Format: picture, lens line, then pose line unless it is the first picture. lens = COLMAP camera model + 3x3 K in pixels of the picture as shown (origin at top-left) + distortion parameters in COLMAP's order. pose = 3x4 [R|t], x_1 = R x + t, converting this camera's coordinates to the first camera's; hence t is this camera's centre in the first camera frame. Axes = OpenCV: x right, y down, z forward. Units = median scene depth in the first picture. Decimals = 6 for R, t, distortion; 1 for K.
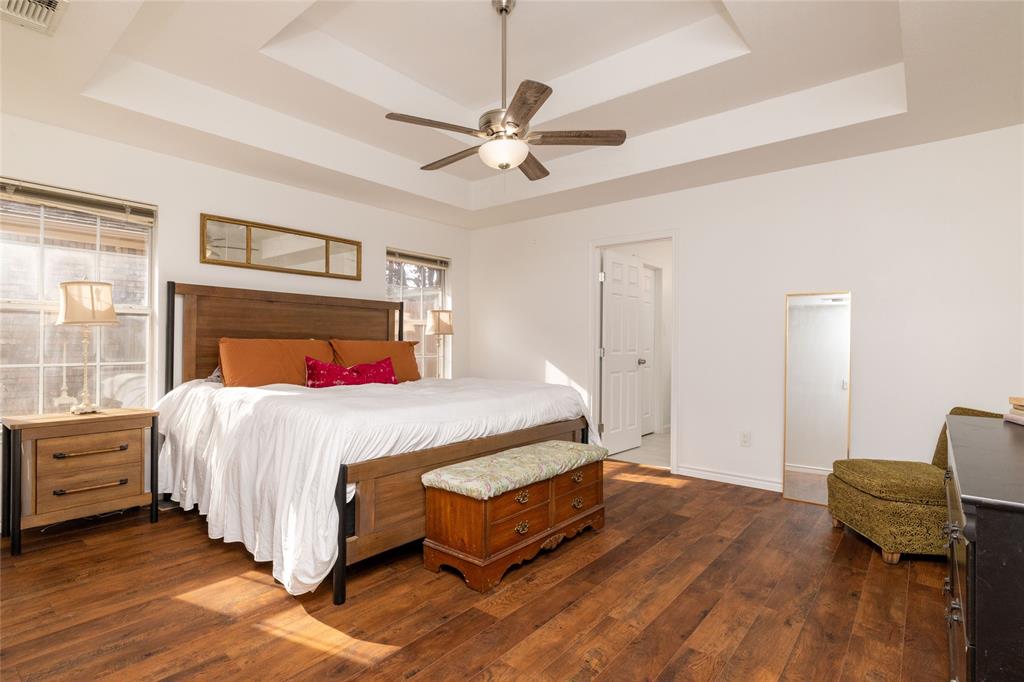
lens RADIAL K [[502.9, 0, 512.0], [0, 502.9, 341.0], [0, 0, 1]] dist [0.000540, -0.000748]
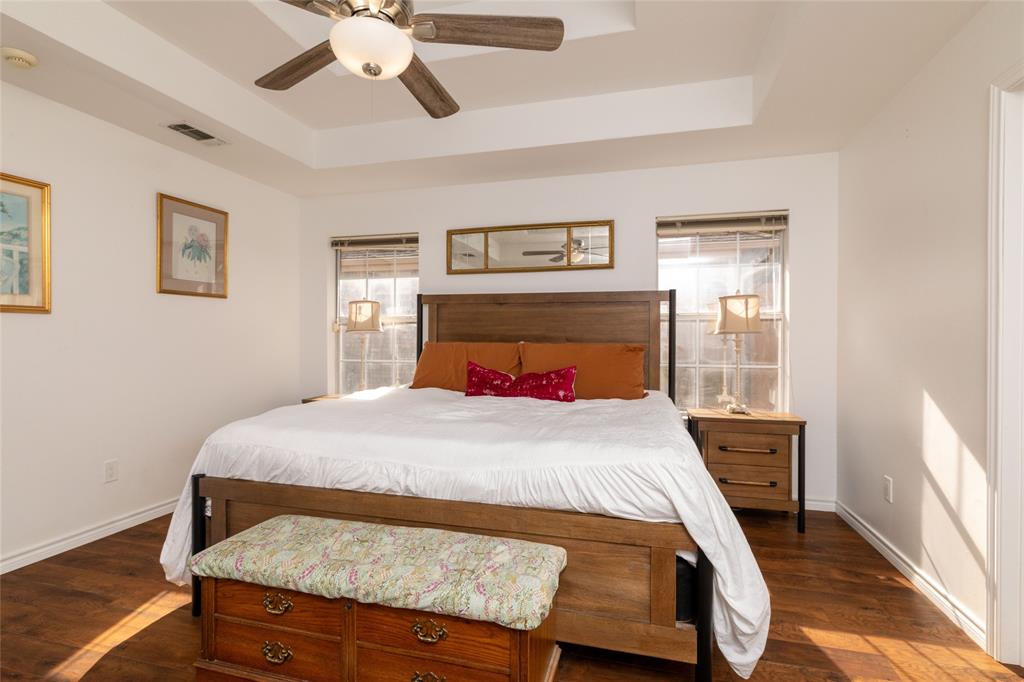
lens RADIAL K [[502.9, 0, 512.0], [0, 502.9, 341.0], [0, 0, 1]] dist [0.000540, -0.000748]
pose [[0.407057, 0.001342, -0.913402, 0.474649], [0.004392, 0.999984, 0.003426, -0.009798], [0.913392, -0.005407, 0.407045, 0.682059]]
